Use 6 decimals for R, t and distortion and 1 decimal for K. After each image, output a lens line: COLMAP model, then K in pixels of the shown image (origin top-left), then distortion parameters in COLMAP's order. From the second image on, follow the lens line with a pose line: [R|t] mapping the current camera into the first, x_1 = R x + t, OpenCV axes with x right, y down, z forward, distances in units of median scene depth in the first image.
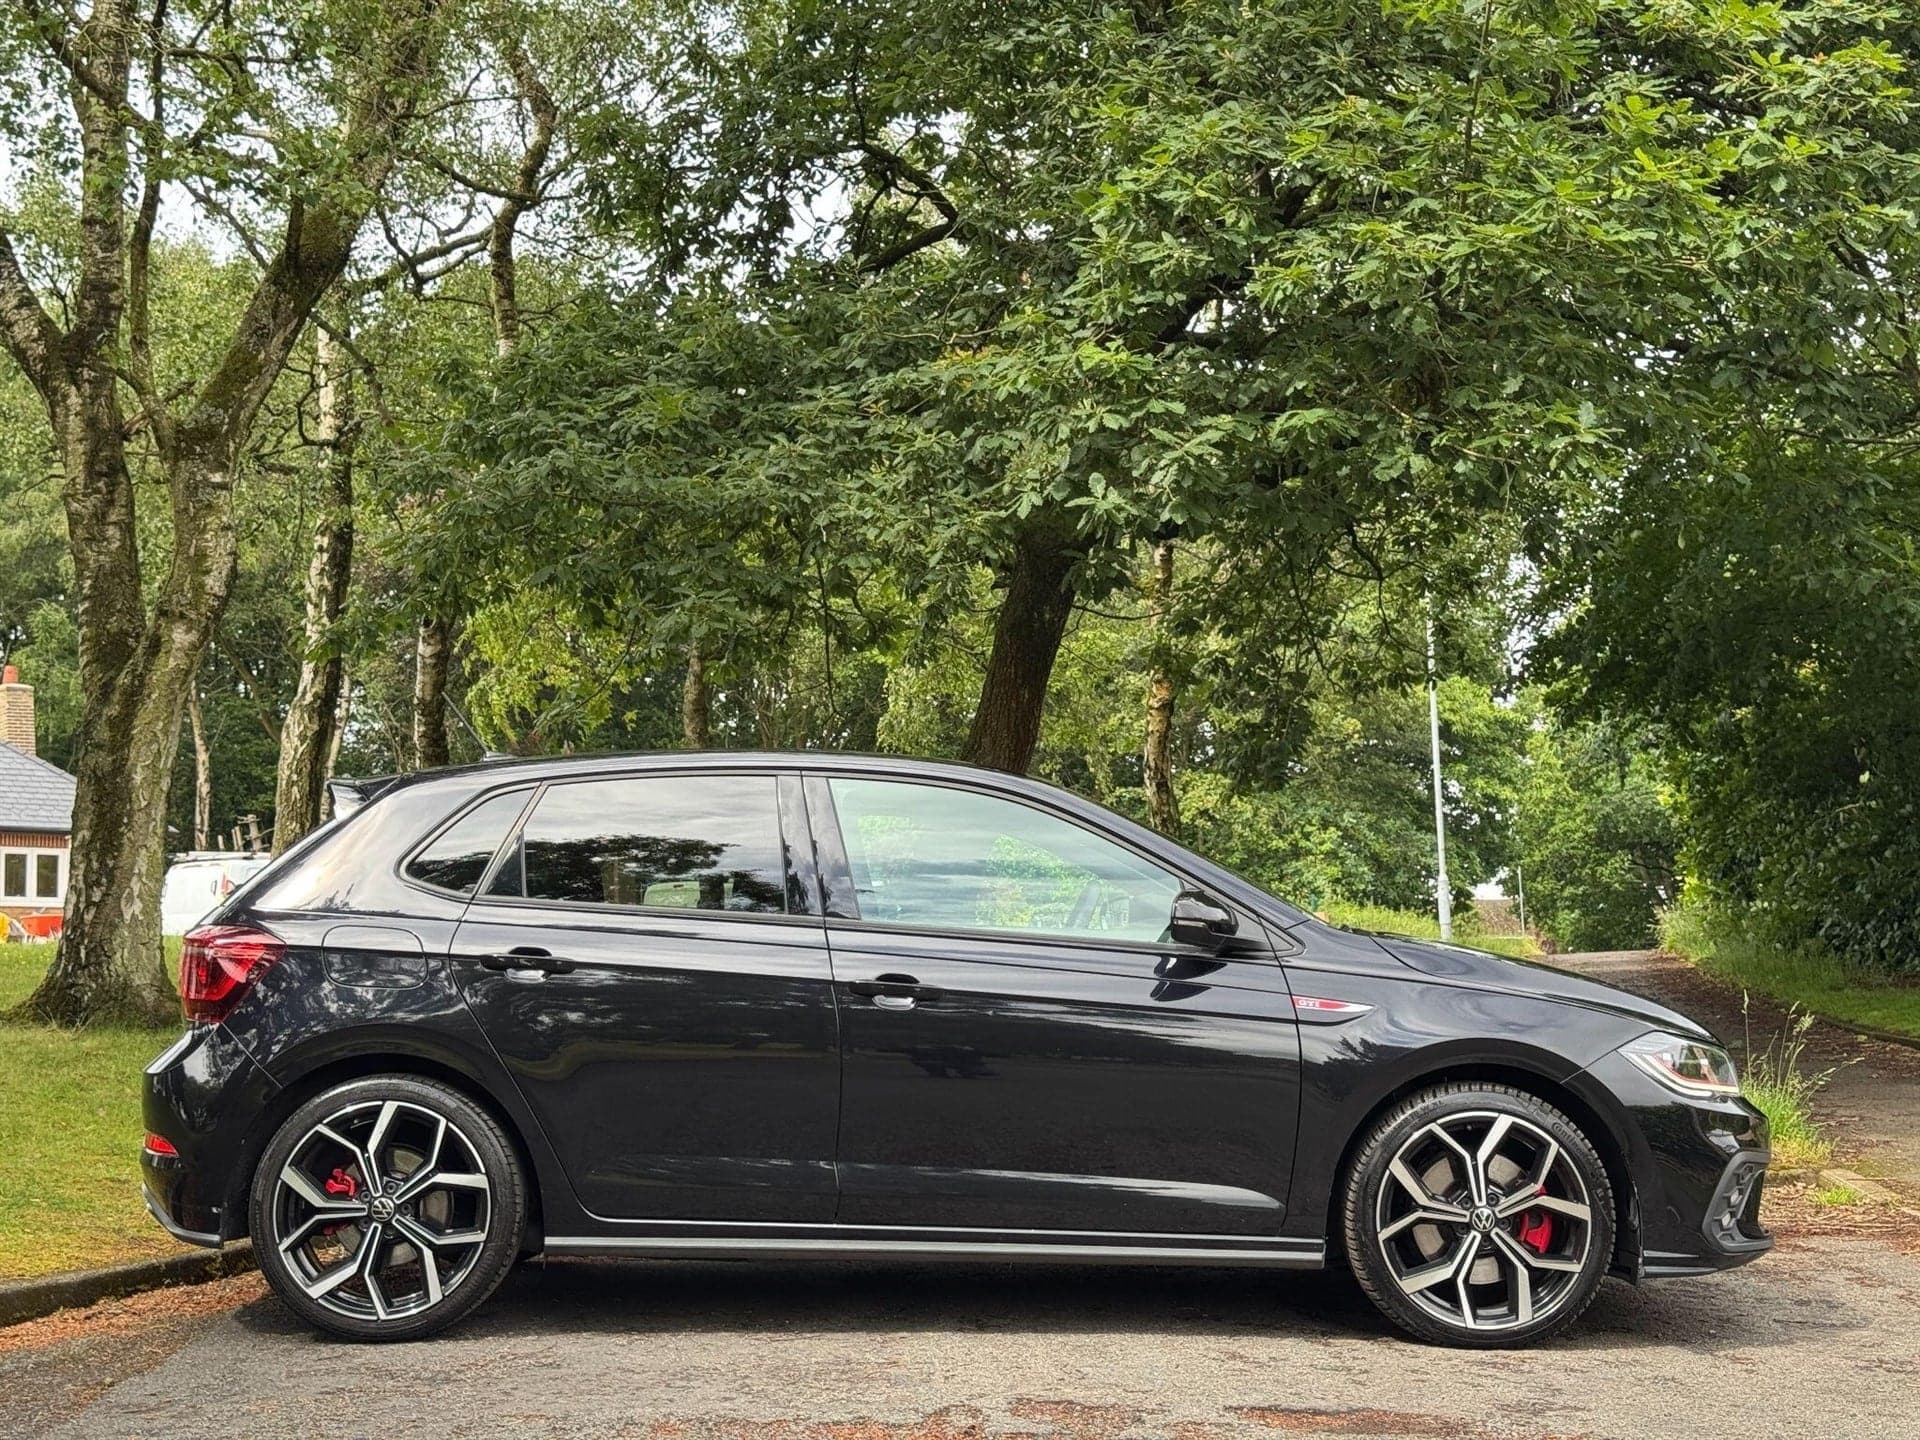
lens RADIAL K [[2846.1, 0, 957.4], [0, 2846.1, 757.6], [0, 0, 1]] dist [0.264162, -0.608774]
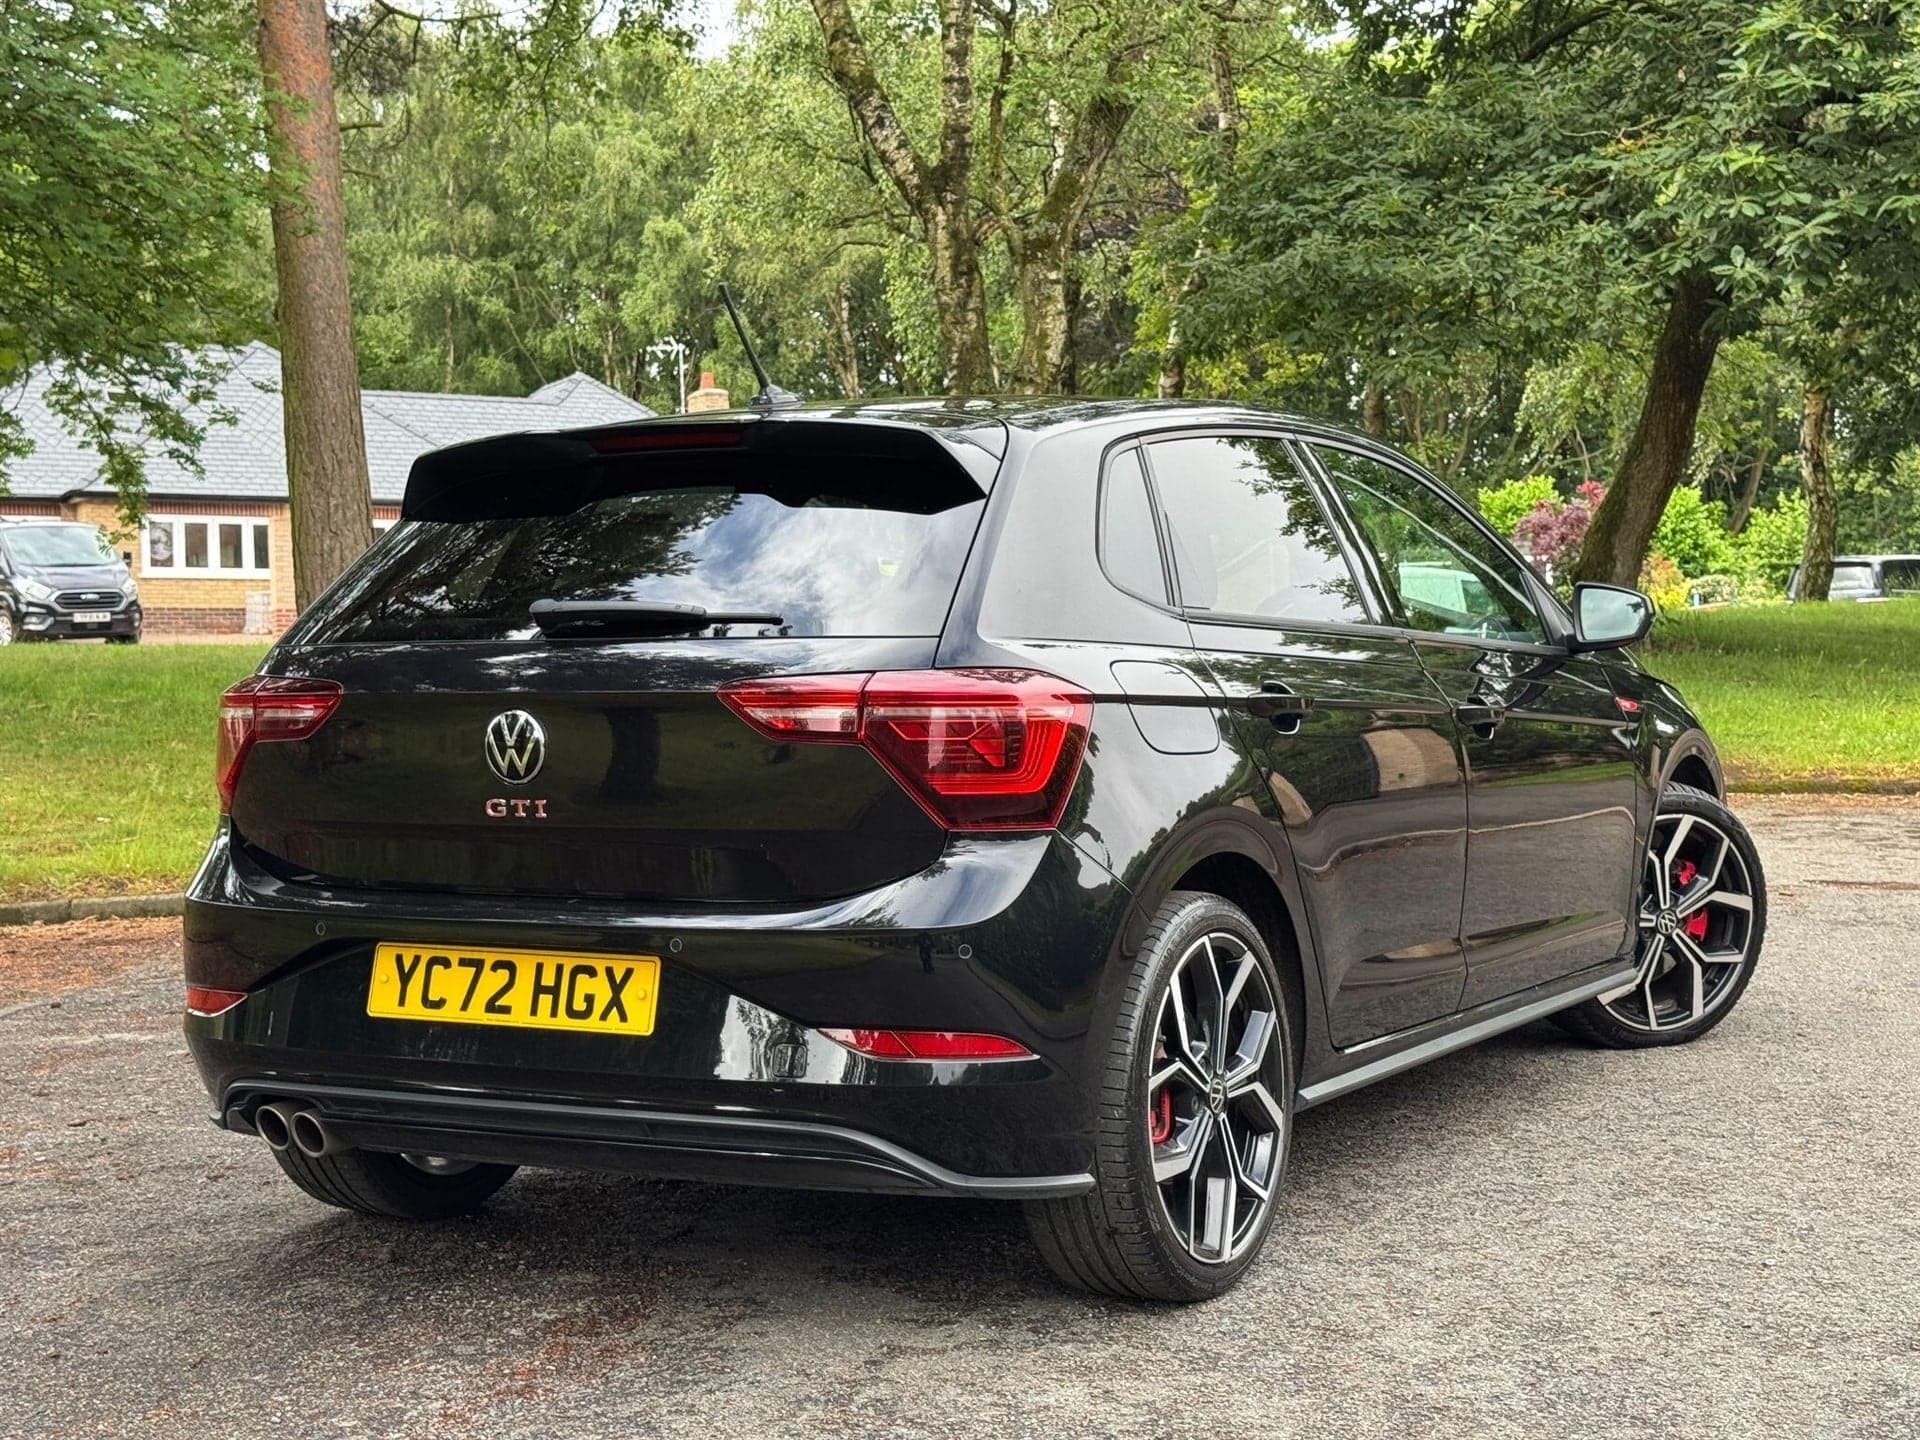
lens RADIAL K [[2895.1, 0, 958.1], [0, 2895.1, 758.2], [0, 0, 1]] dist [0.173681, -0.232458]
pose [[0.975694, -0.004501, -0.219090, -0.003717], [0.028633, 0.993836, 0.107095, -0.018927], [0.217258, -0.110765, 0.969809, -0.328728]]
